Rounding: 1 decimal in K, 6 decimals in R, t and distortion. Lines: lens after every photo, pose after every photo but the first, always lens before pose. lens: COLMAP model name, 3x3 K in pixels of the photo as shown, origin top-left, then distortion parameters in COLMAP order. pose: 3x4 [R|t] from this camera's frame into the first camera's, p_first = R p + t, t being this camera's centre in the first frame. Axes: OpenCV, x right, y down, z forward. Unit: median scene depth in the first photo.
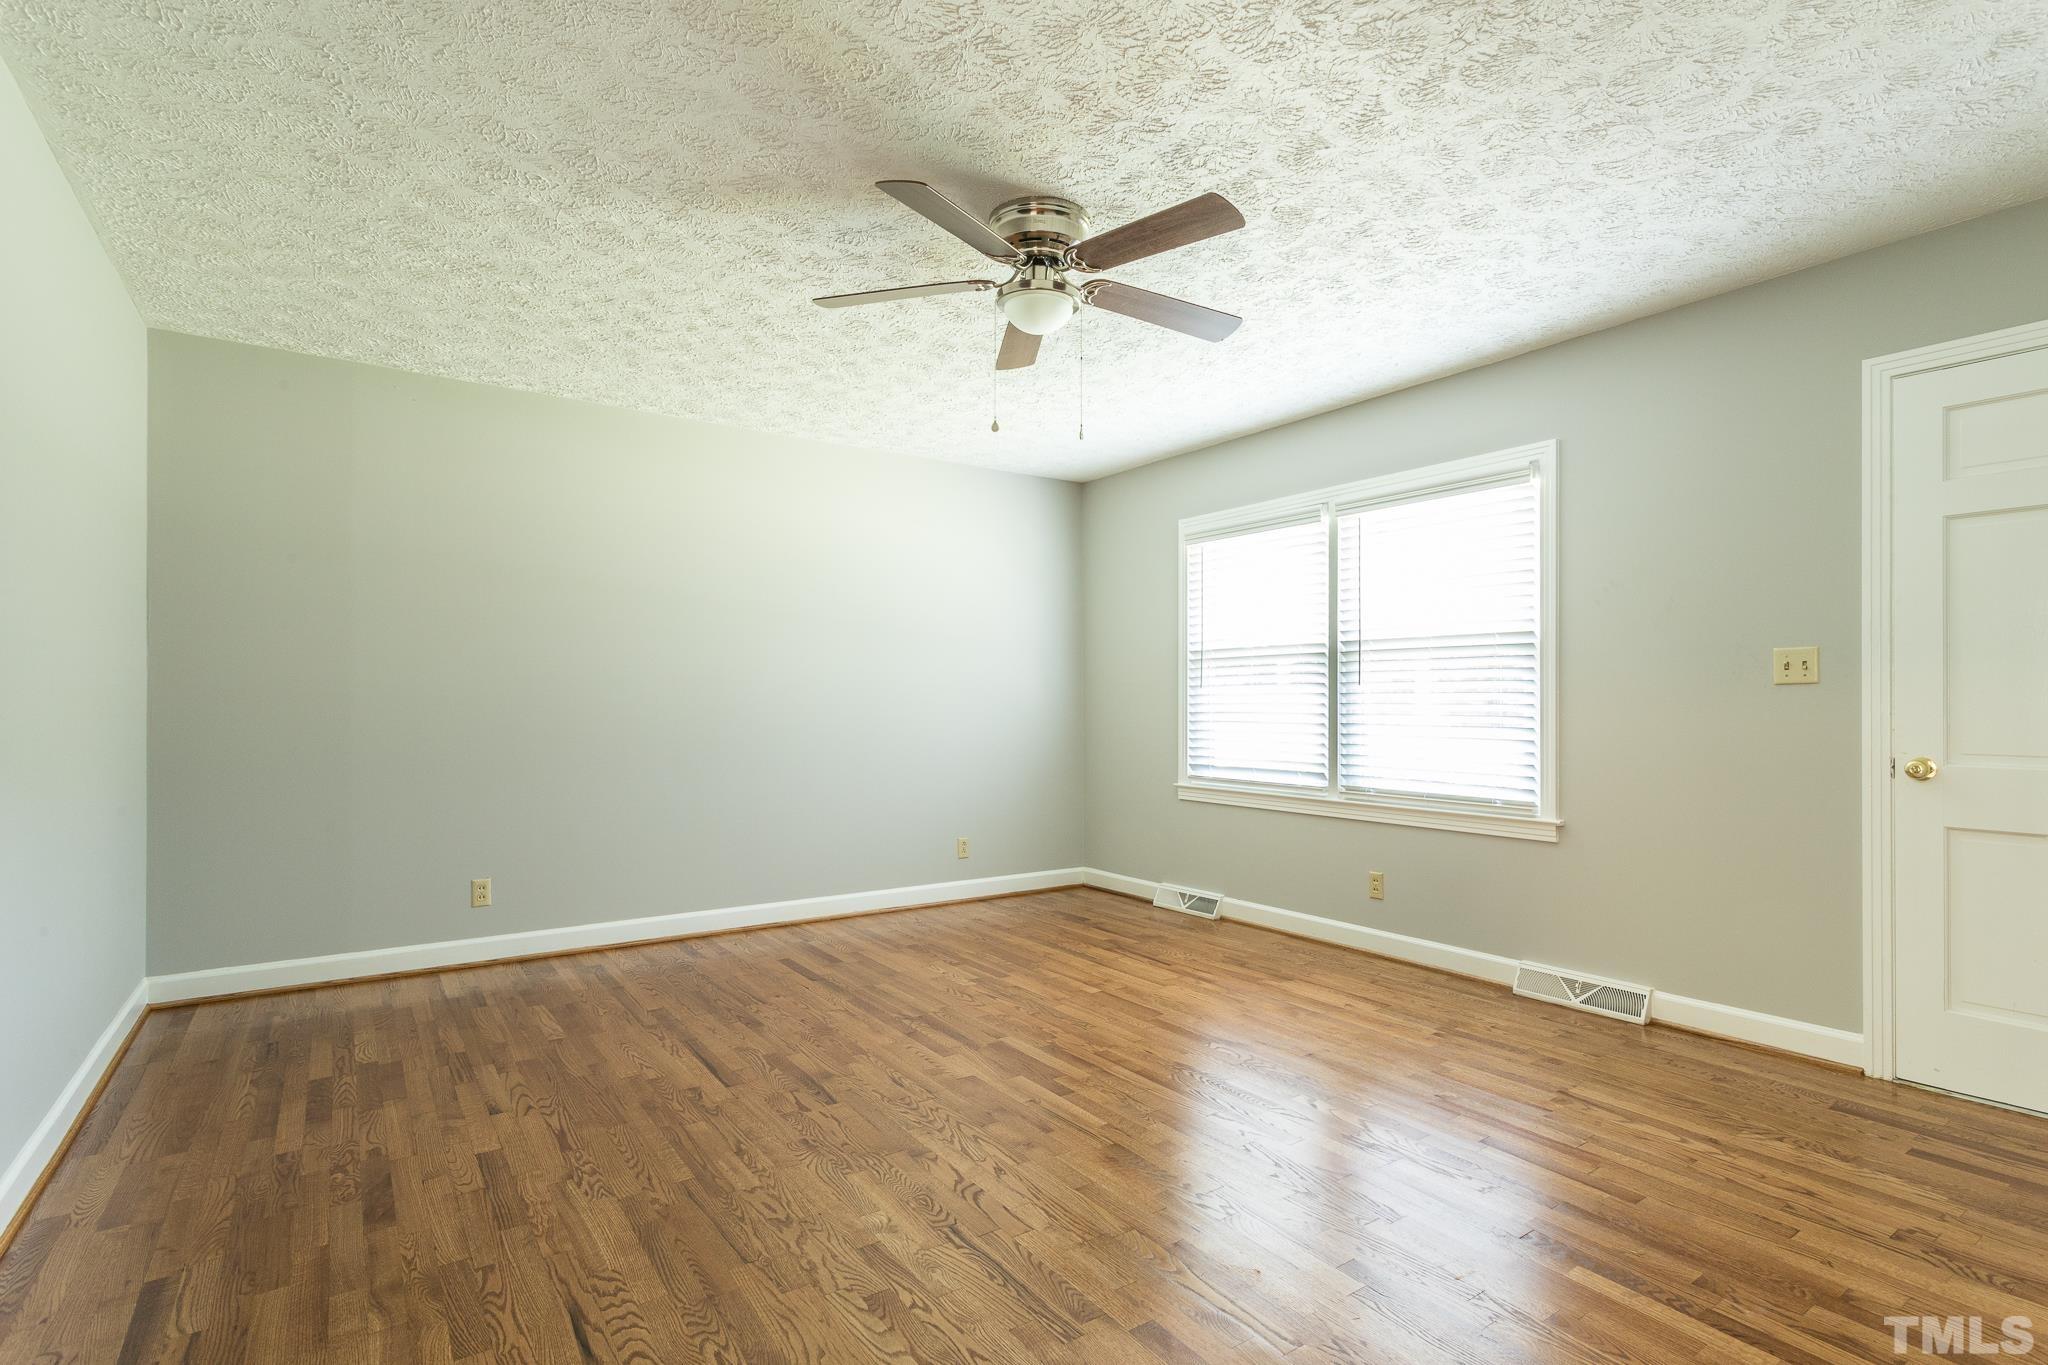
lens RADIAL K [[987.5, 0, 1026.4], [0, 987.5, 682.7], [0, 0, 1]] dist [-0.002909, 0.000024]
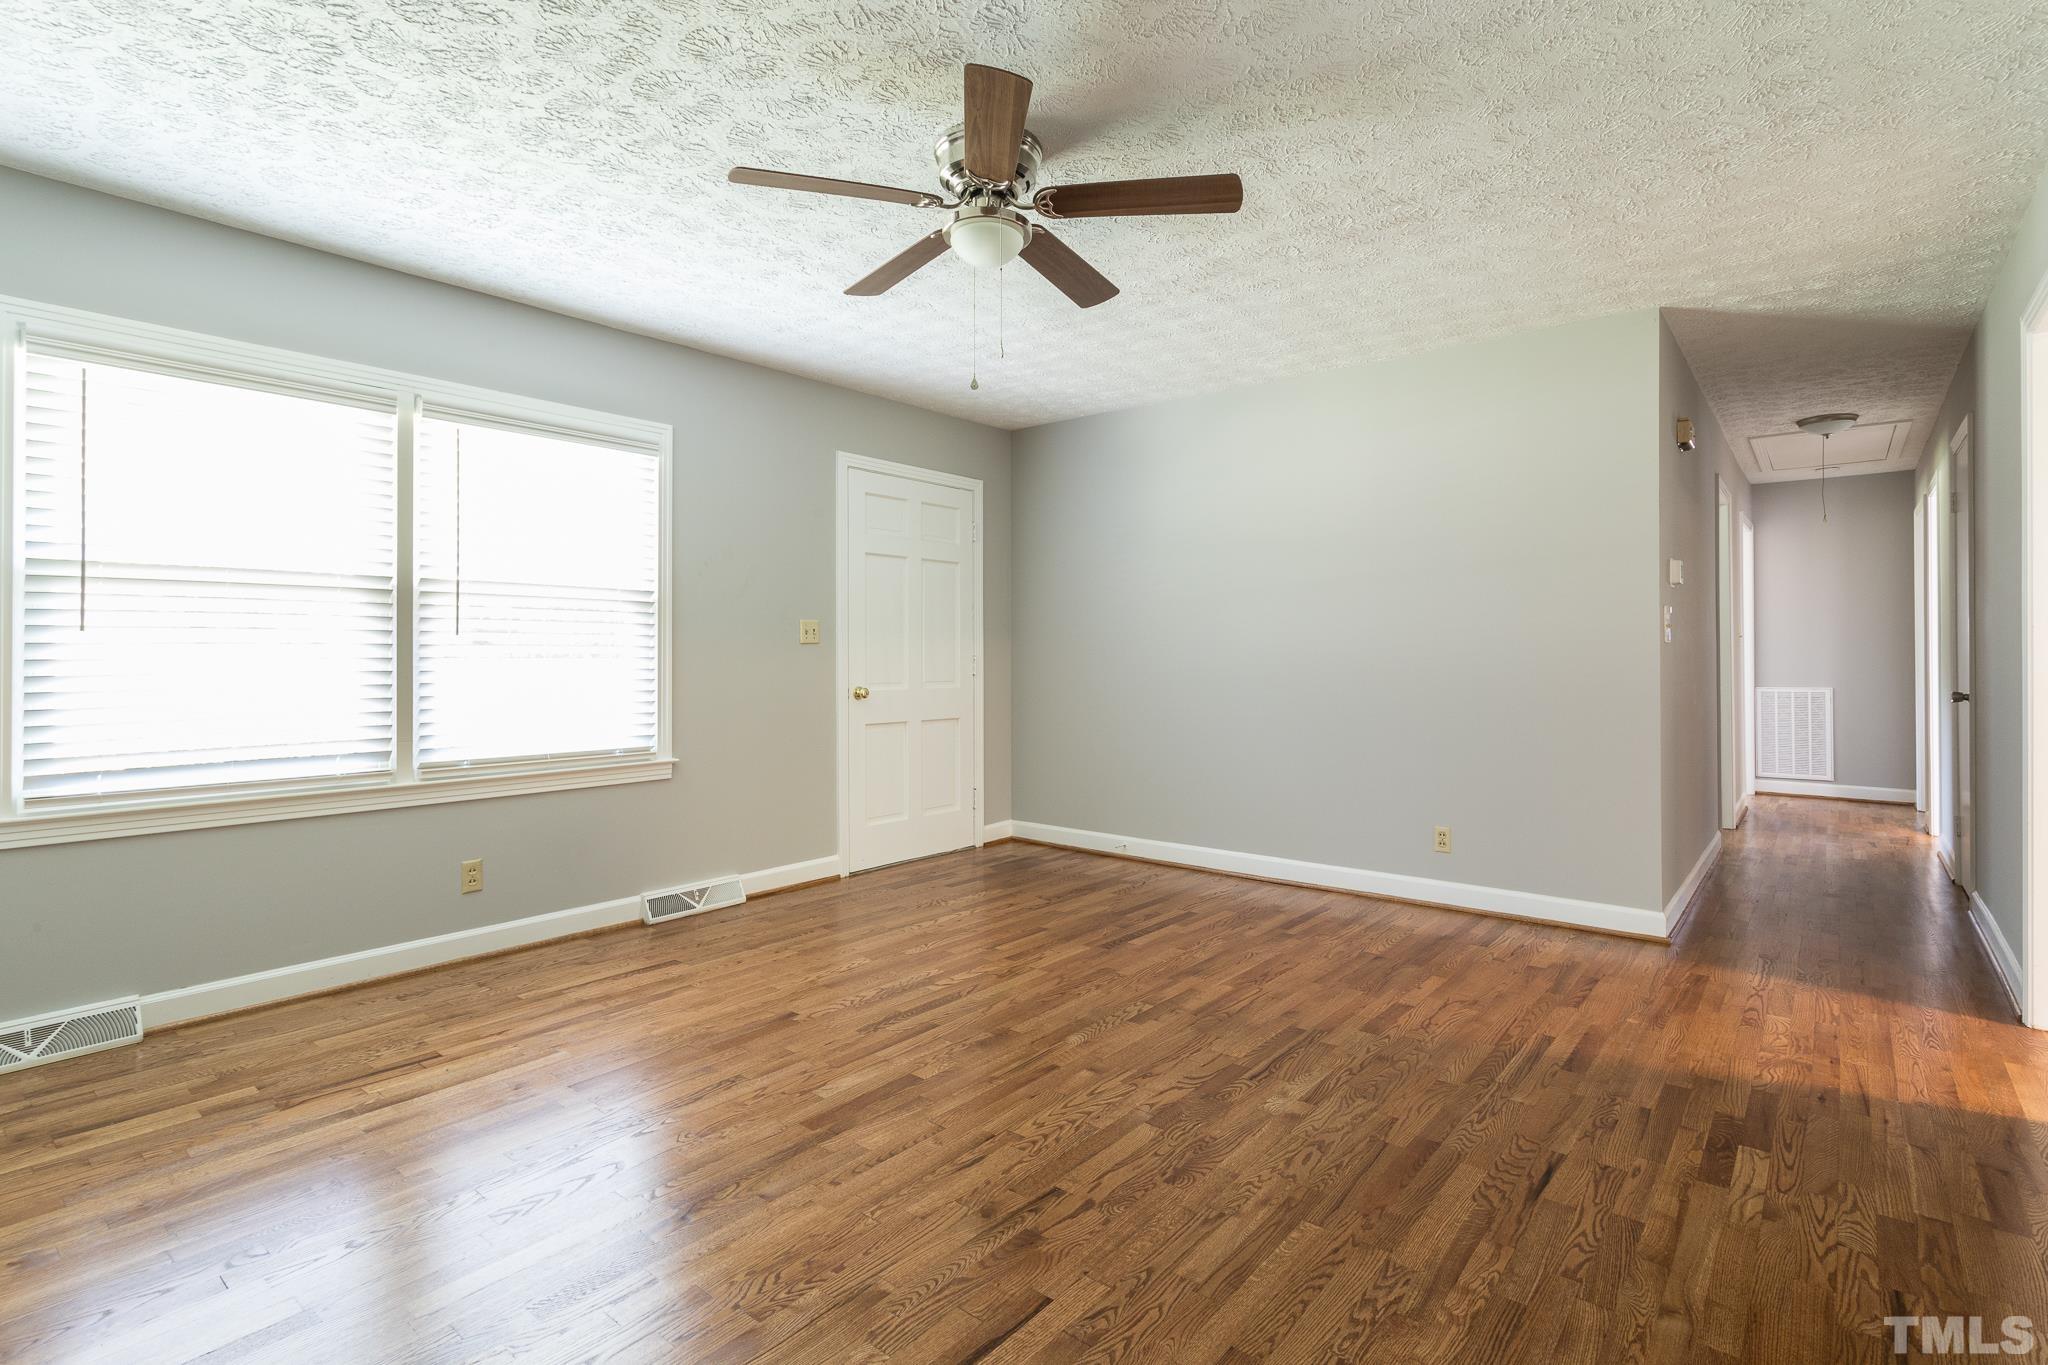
lens RADIAL K [[987.5, 0, 1026.4], [0, 987.5, 682.7], [0, 0, 1]] dist [-0.002909, 0.000024]
pose [[-0.268911, -0.029162, 0.962724, -0.670719], [-0.019011, 0.999508, 0.024966, 0.014634], [-0.962977, -0.011589, -0.269333, 0.913157]]
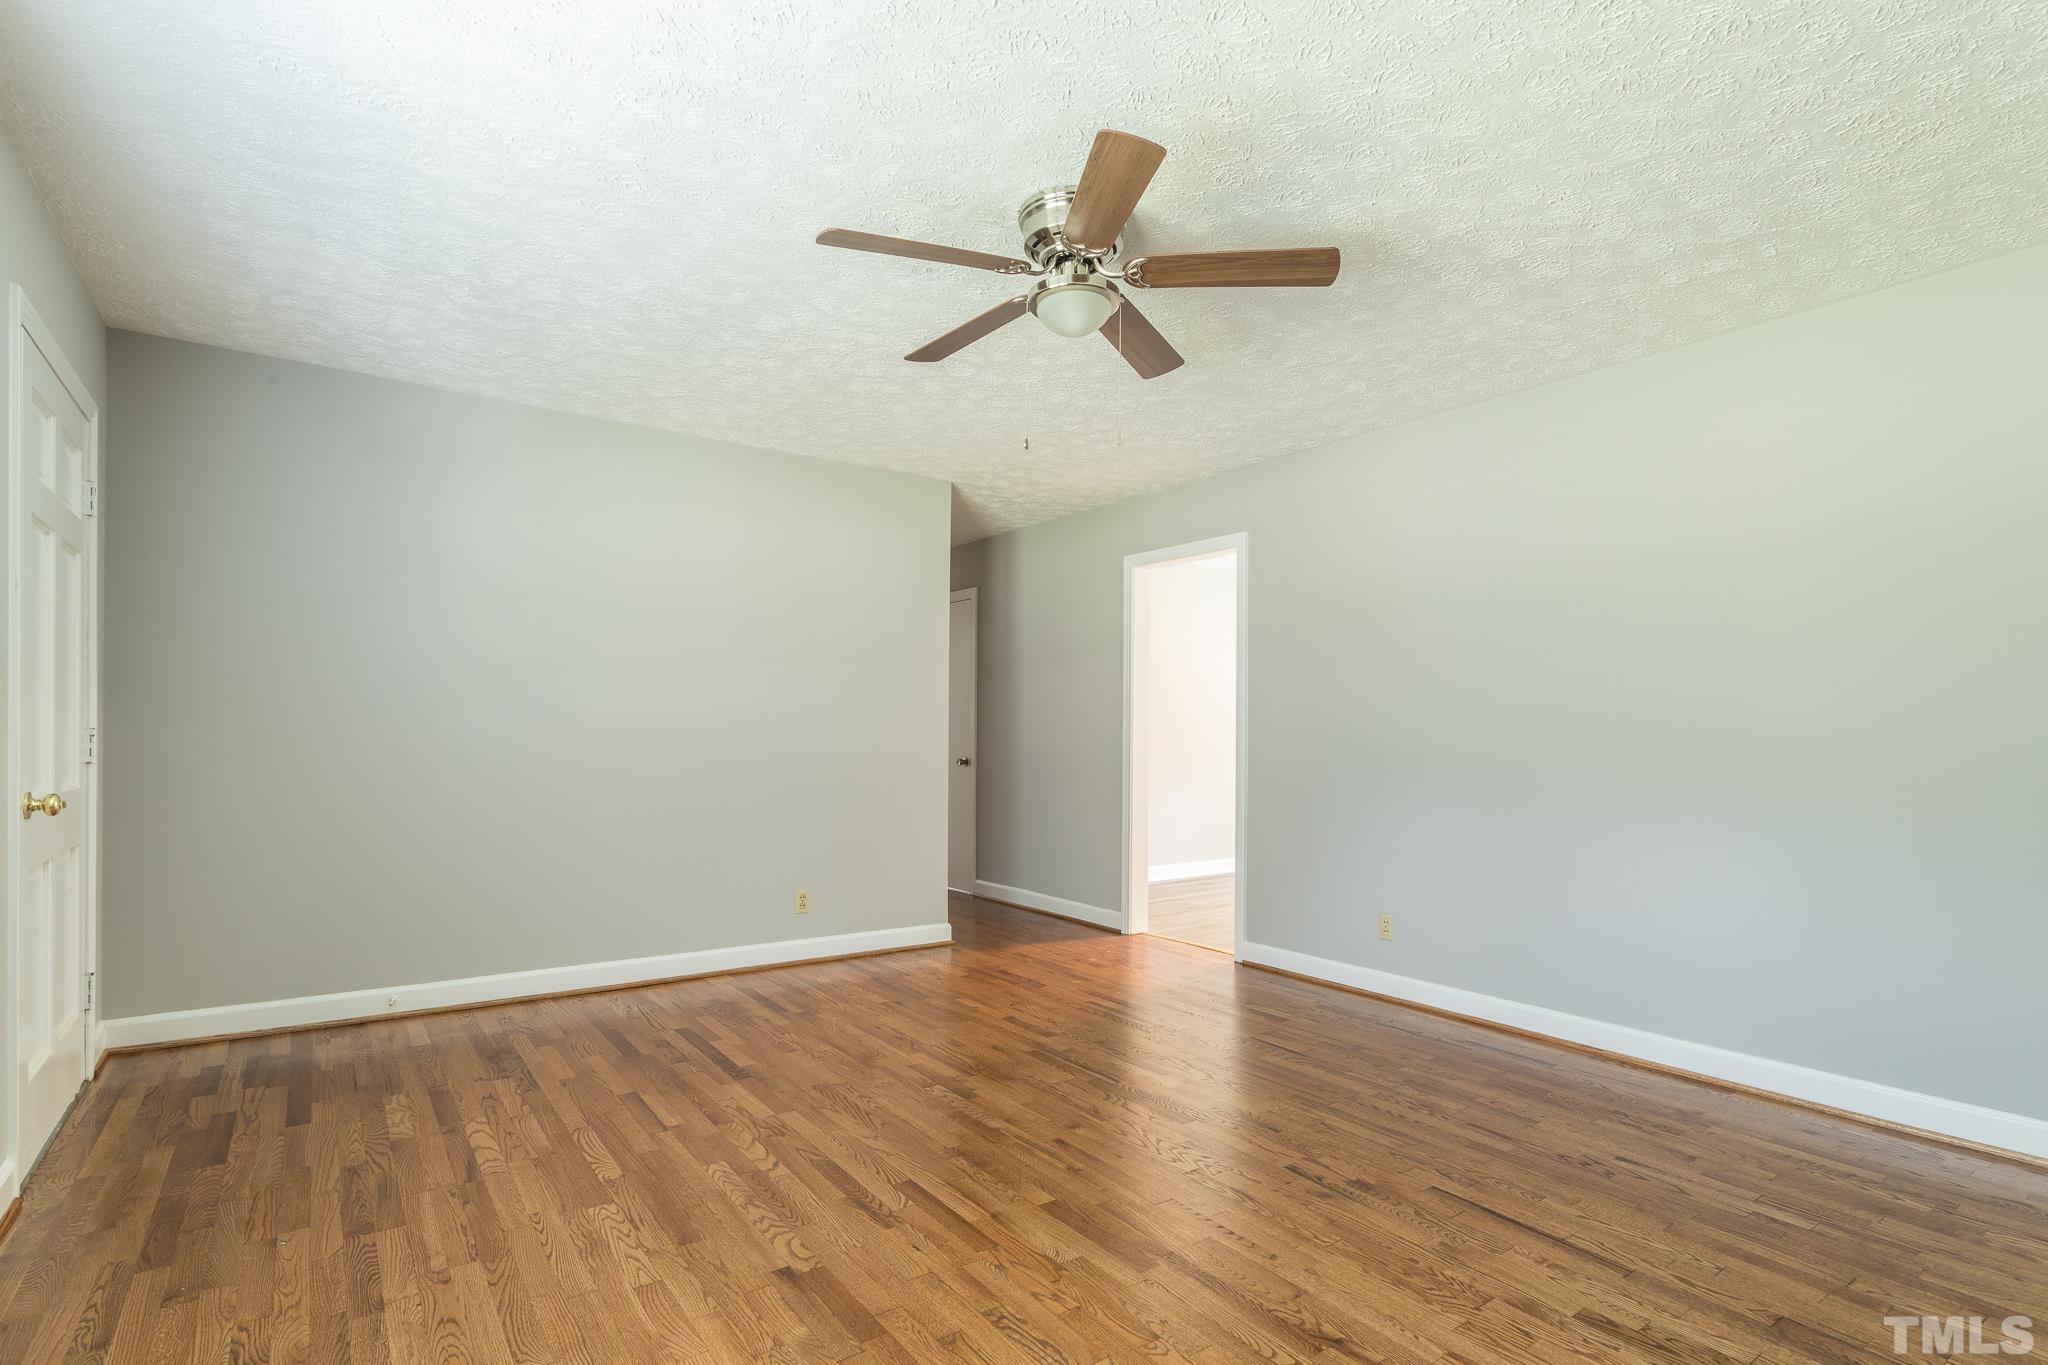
lens RADIAL K [[1001.9, 0, 1041.1], [0, 1001.9, 722.3], [0, 0, 1]] dist [0.000852, -0.000862]
pose [[-0.999545, -0.011325, -0.027962, 0.052854], [-0.010311, 0.999294, -0.036115, 0.030425], [0.028351, -0.035811, -0.998956, 1.453119]]
